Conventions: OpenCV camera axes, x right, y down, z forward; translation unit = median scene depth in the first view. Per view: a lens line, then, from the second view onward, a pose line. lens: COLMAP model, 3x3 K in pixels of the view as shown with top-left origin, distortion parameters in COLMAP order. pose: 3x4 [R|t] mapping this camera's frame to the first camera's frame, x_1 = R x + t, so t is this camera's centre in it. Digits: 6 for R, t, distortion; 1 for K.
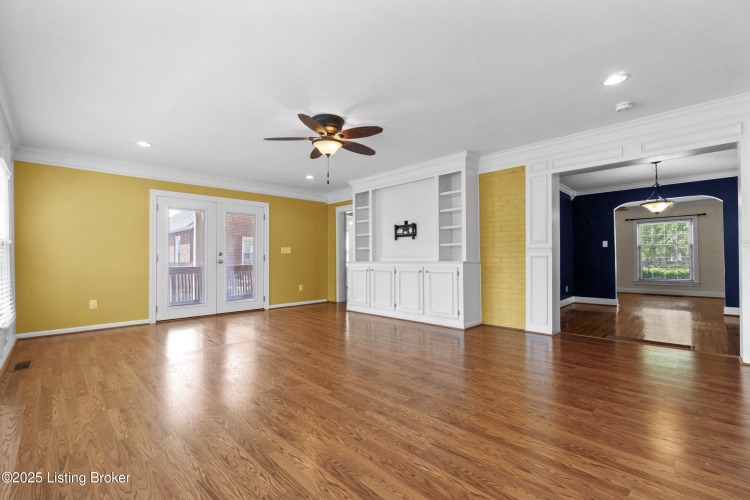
lens RADIAL K [[323.2, 0, 374.1], [0, 323.2, 256.9], [0, 0, 1]] dist [0.002128, 0.000373]
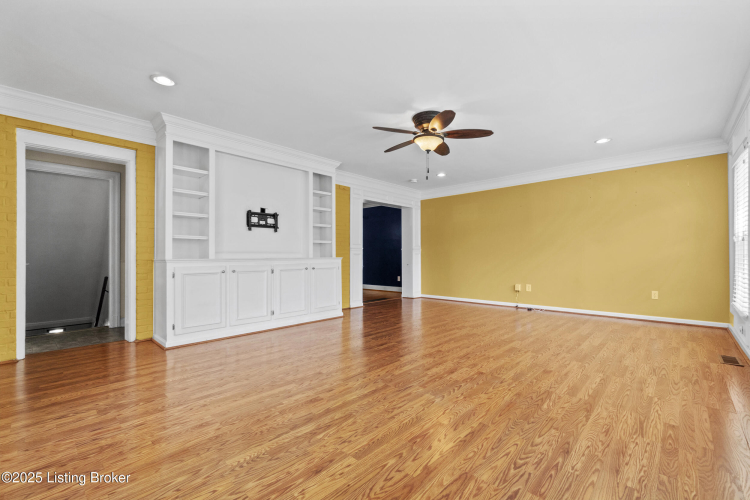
lens RADIAL K [[323.2, 0, 371.8], [0, 323.2, 255.5], [0, 0, 1]] dist [0.002128, 0.000373]
pose [[-0.025406, 0.007244, 0.999651, -0.823250], [-0.002497, 0.999970, -0.007309, 0.014239], [-0.999674, -0.002682, -0.025387, 0.862171]]
